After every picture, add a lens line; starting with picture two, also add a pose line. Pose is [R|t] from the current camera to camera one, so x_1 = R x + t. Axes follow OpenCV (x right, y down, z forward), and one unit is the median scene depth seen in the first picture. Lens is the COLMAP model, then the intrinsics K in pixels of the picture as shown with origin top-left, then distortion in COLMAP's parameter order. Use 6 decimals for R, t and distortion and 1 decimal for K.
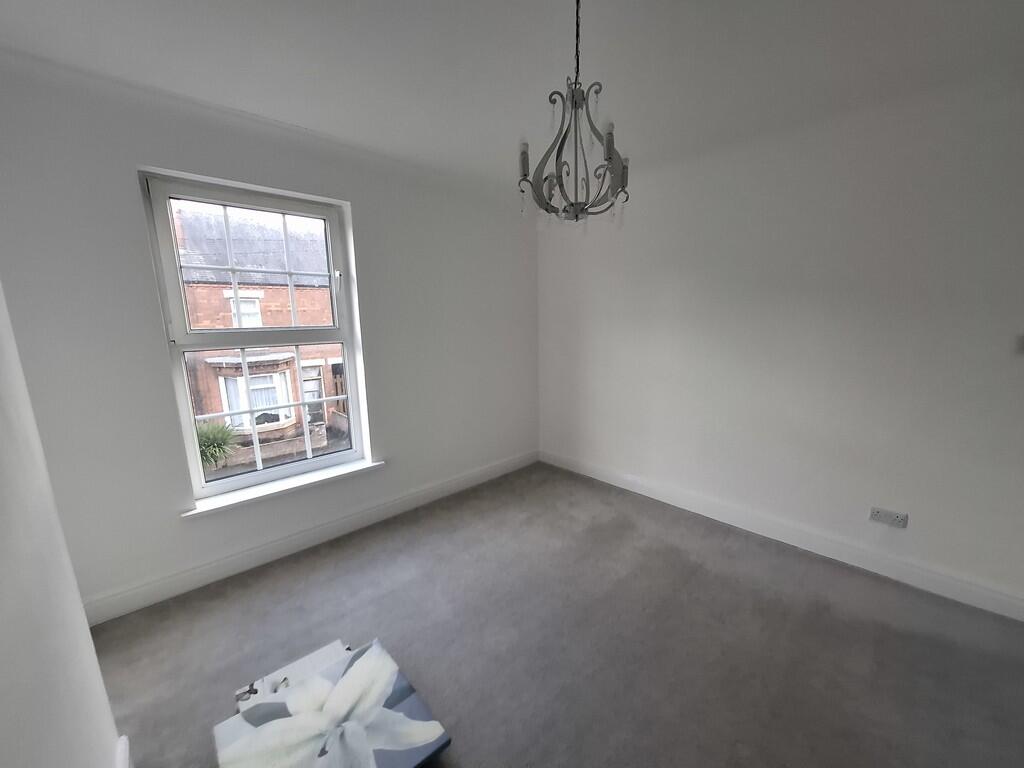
lens RADIAL K [[402.3, 0, 518.3], [0, 402.3, 394.9], [0, 0, 1]] dist [-0.004758, -0.000121]
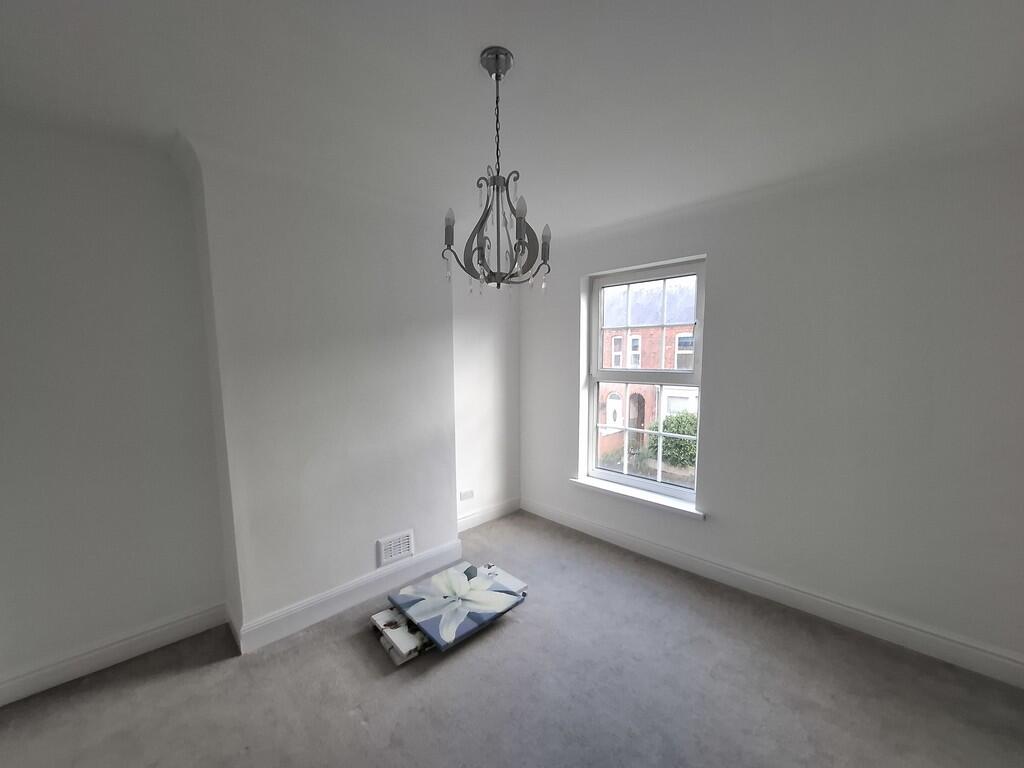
lens RADIAL K [[402.3, 0, 518.3], [0, 402.3, 394.9], [0, 0, 1]] dist [-0.004758, -0.000121]
pose [[0.039782, 0.106891, -0.993475, 0.785875], [-0.191937, 0.976563, 0.097386, -0.161664], [0.980601, 0.186810, 0.059366, 0.656525]]
